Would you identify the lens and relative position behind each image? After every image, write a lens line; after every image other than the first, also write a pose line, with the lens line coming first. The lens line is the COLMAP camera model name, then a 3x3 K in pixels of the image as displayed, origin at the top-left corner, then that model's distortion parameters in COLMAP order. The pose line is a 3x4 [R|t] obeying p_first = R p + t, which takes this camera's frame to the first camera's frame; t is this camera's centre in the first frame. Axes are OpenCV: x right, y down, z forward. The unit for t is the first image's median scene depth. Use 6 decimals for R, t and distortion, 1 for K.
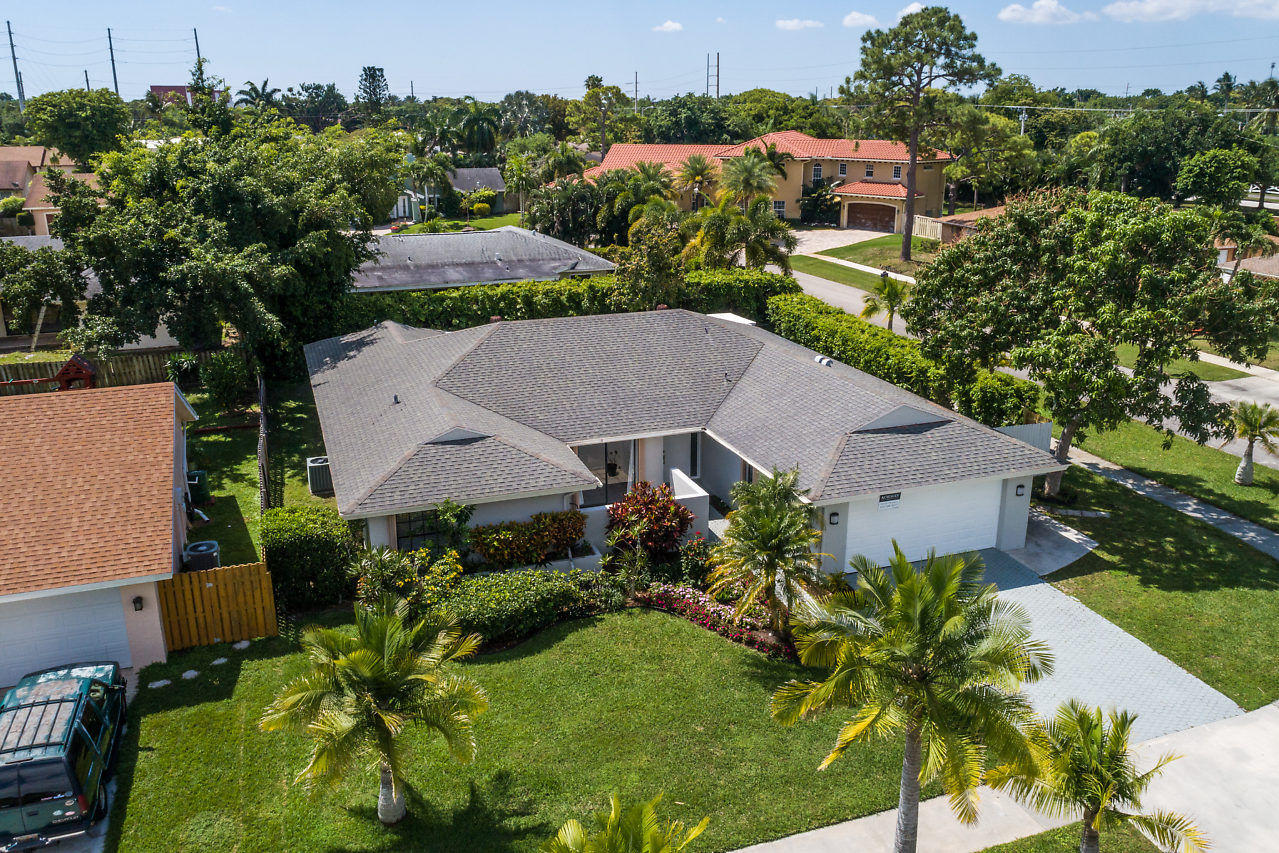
lens RADIAL K [[1015.1, 0, 625.1], [0, 1015.1, 418.5], [0, 0, 1]] dist [-0.010498, 0.010759]
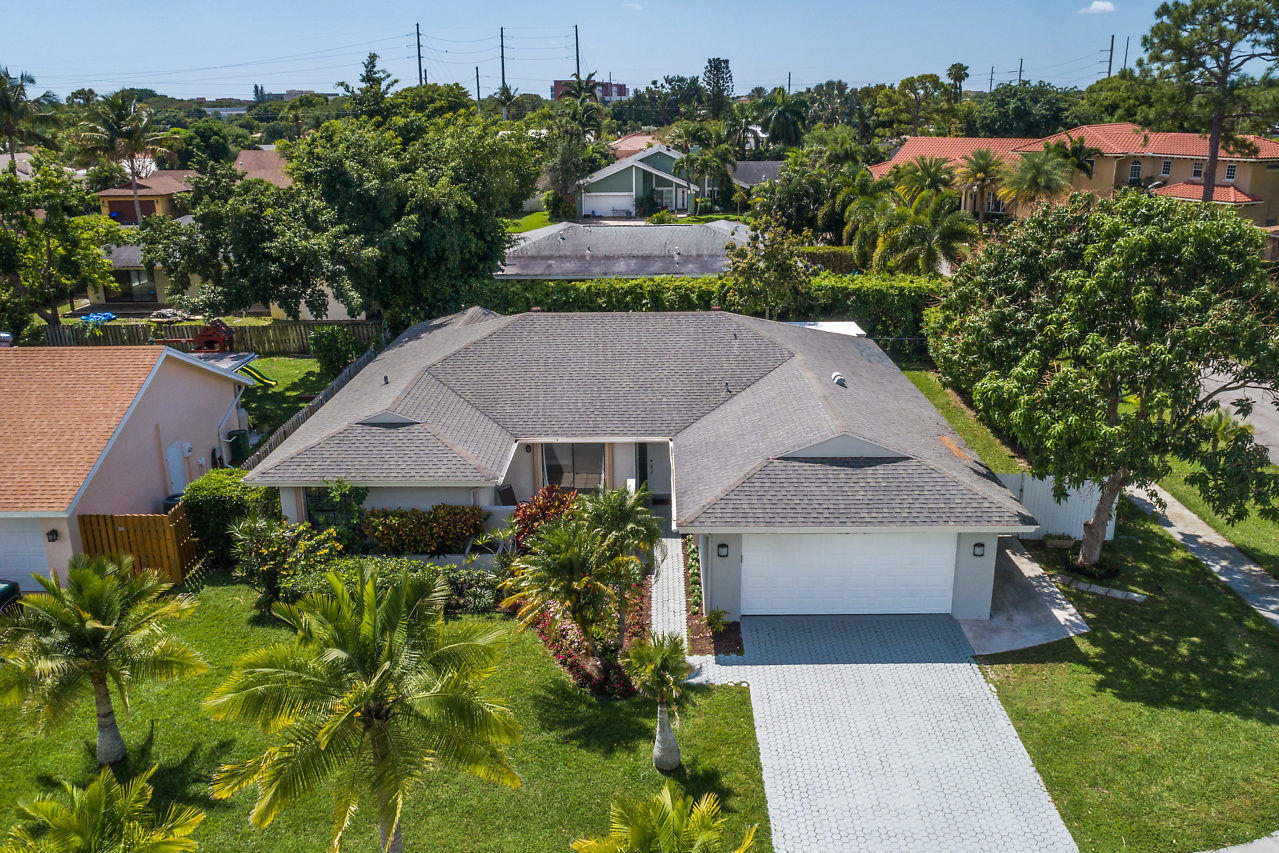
lens RADIAL K [[1044.3, 0, 639.5], [0, 1044.3, 426.5], [0, 0, 1]] dist [-0.011932, 0.004827]
pose [[0.935904, 0.098152, -0.338305, 0.367139], [-0.096162, 0.995107, 0.022684, -0.020263], [0.338876, 0.011302, 0.940763, 0.089322]]
